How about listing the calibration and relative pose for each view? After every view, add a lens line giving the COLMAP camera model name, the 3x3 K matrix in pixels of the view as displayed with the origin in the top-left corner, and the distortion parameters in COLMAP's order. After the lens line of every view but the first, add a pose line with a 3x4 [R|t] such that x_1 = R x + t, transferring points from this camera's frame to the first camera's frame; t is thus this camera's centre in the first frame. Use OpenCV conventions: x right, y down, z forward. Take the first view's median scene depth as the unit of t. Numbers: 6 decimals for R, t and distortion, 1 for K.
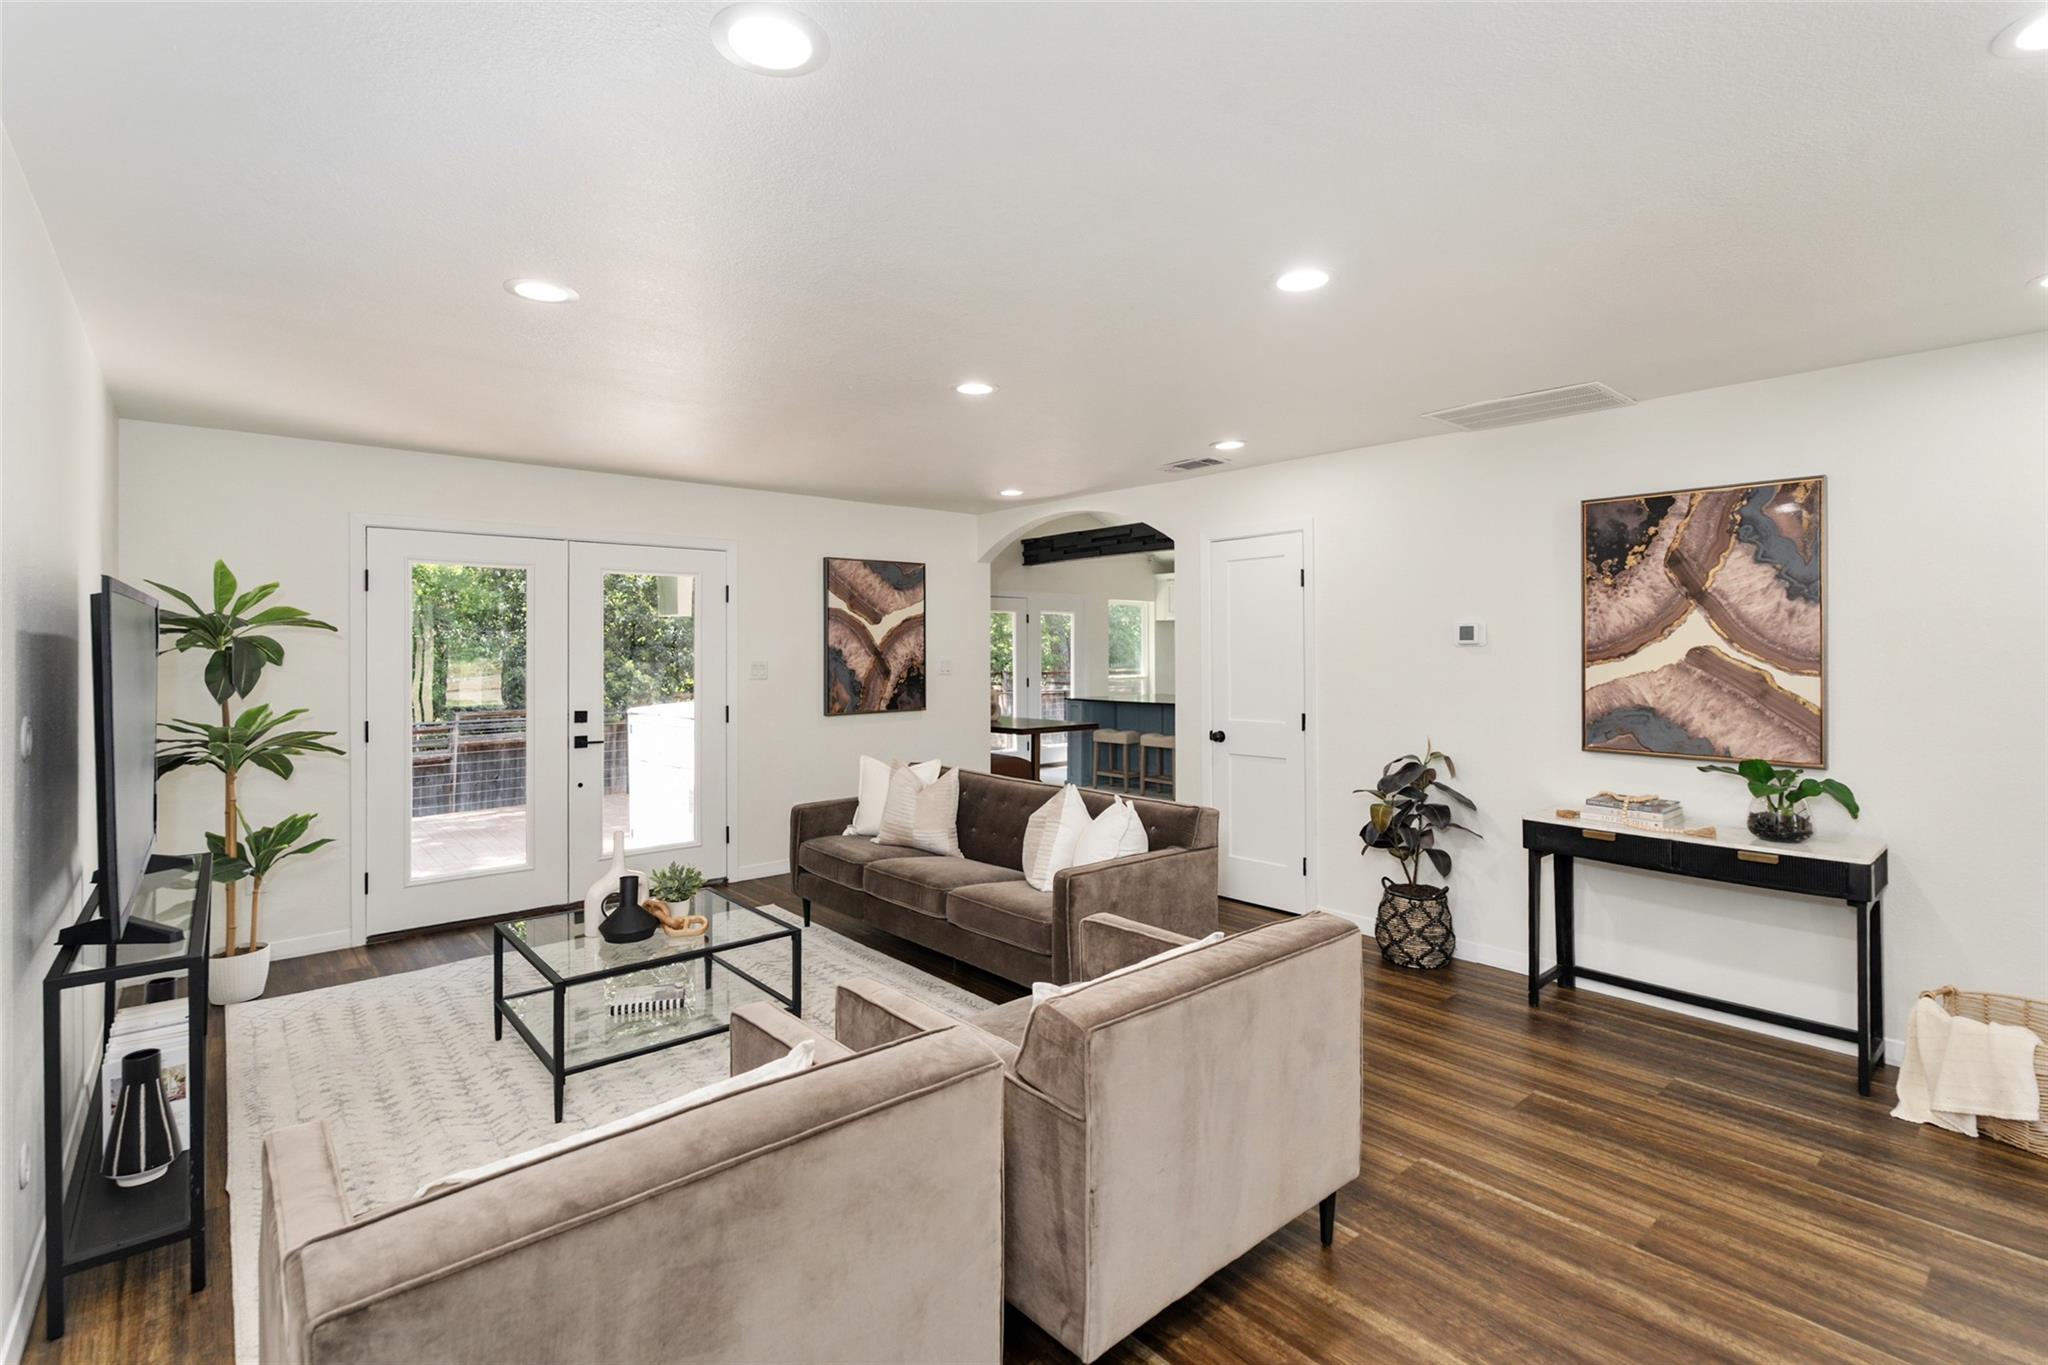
lens RADIAL K [[919.4, 0, 1020.8], [0, 919.4, 648.7], [0, 0, 1]] dist [-0.001985, -0.000223]
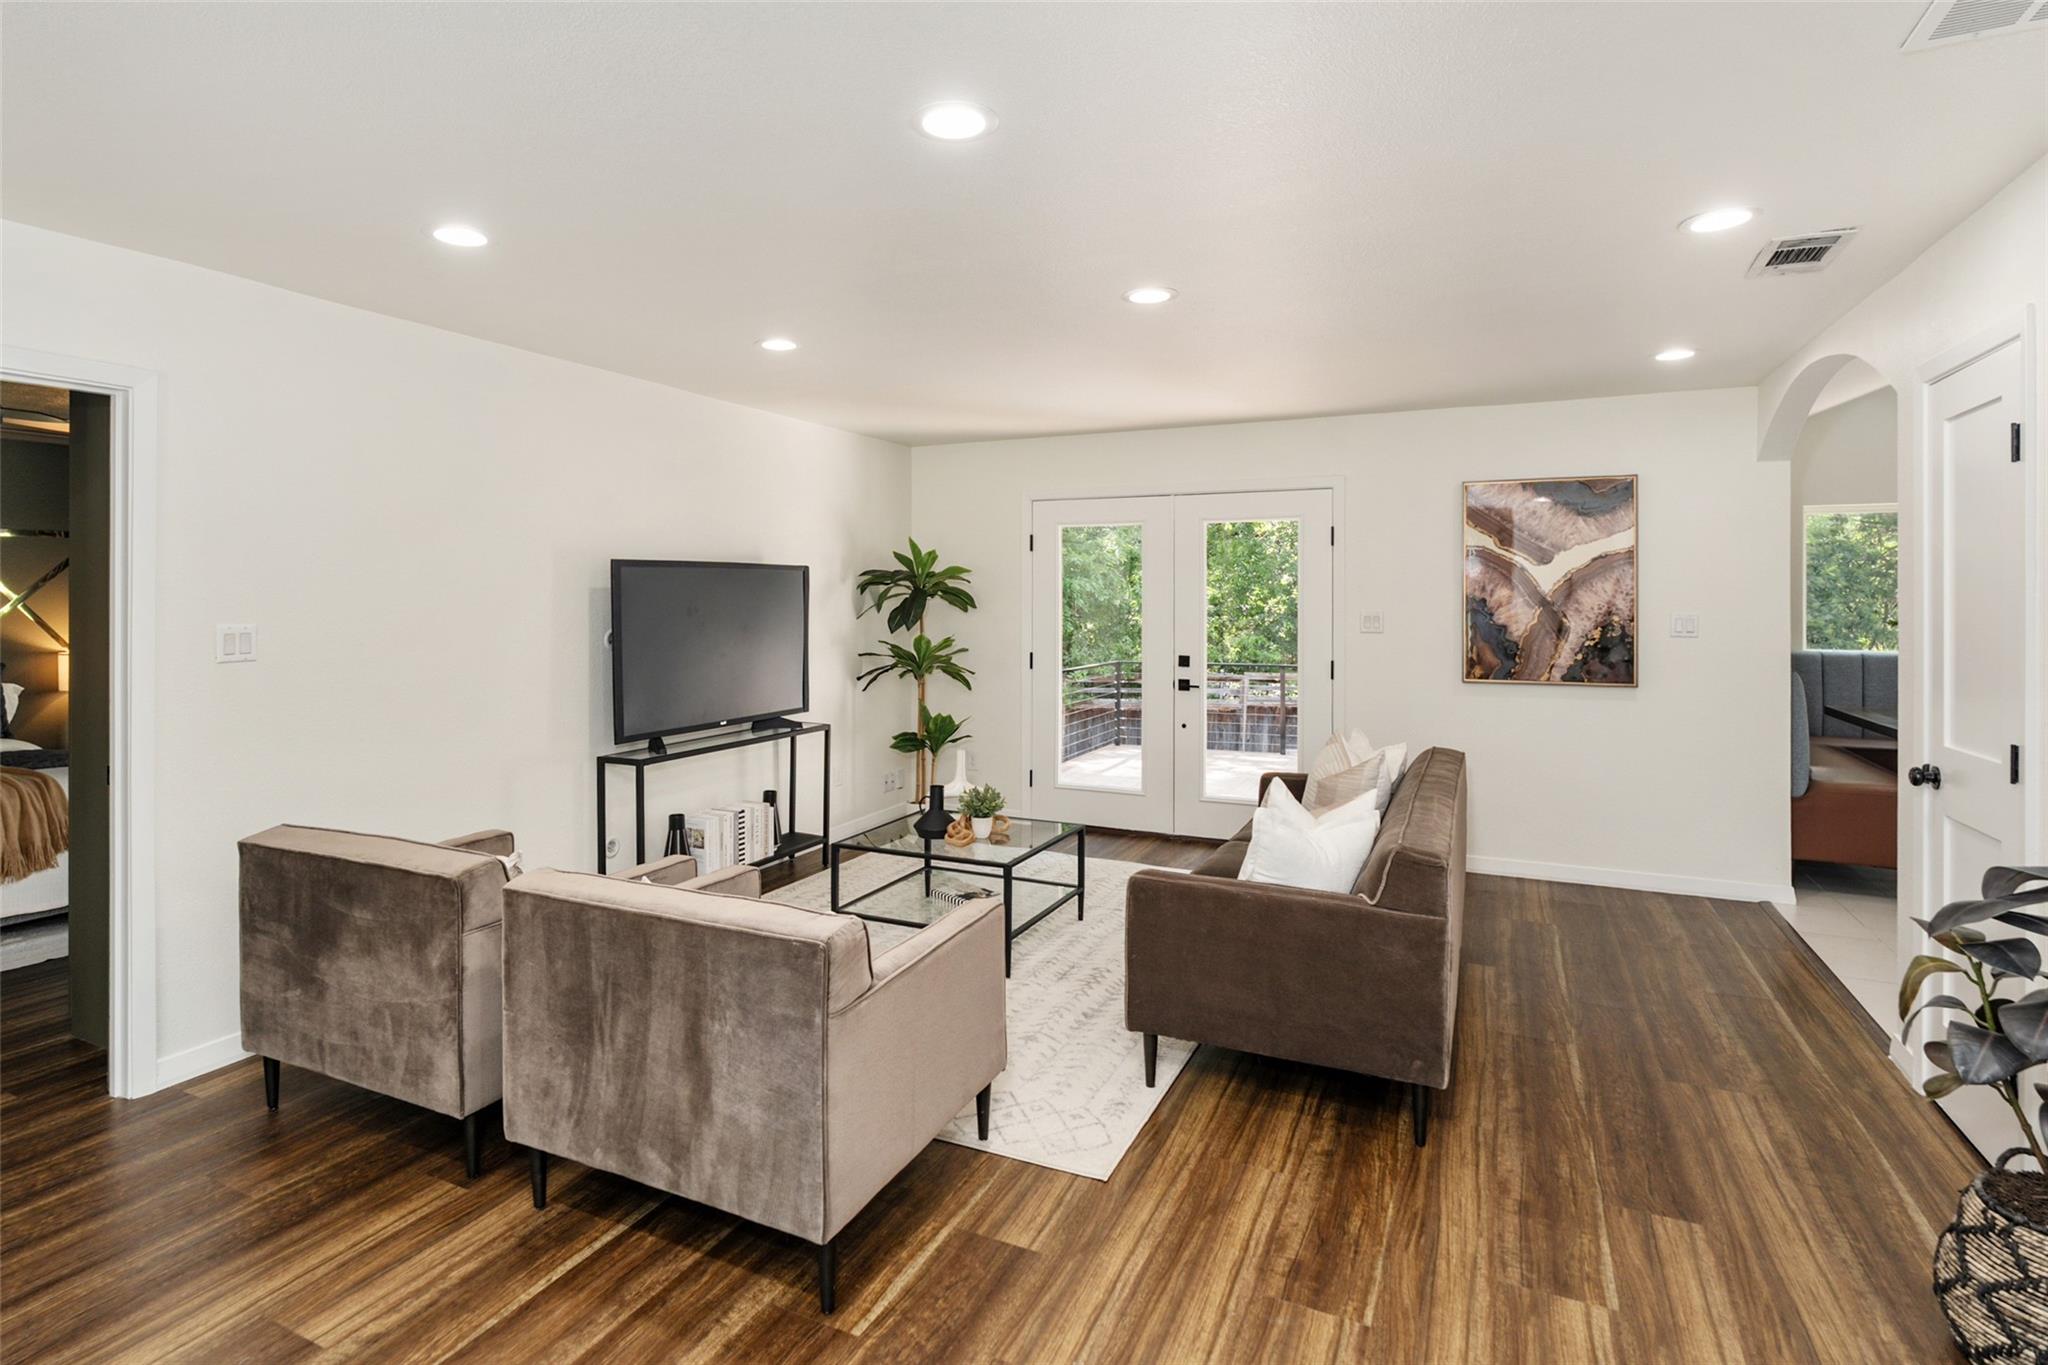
lens RADIAL K [[1051.1, 0, 1015.7], [0, 1051.1, 595.9], [0, 0, 1]] dist [0.000572, 0.000539]
pose [[0.409479, 0.000998, -0.912319, 0.495325], [-0.002288, 0.999997, 0.000067, -0.000766], [0.912317, 0.002060, 0.409480, 0.296799]]
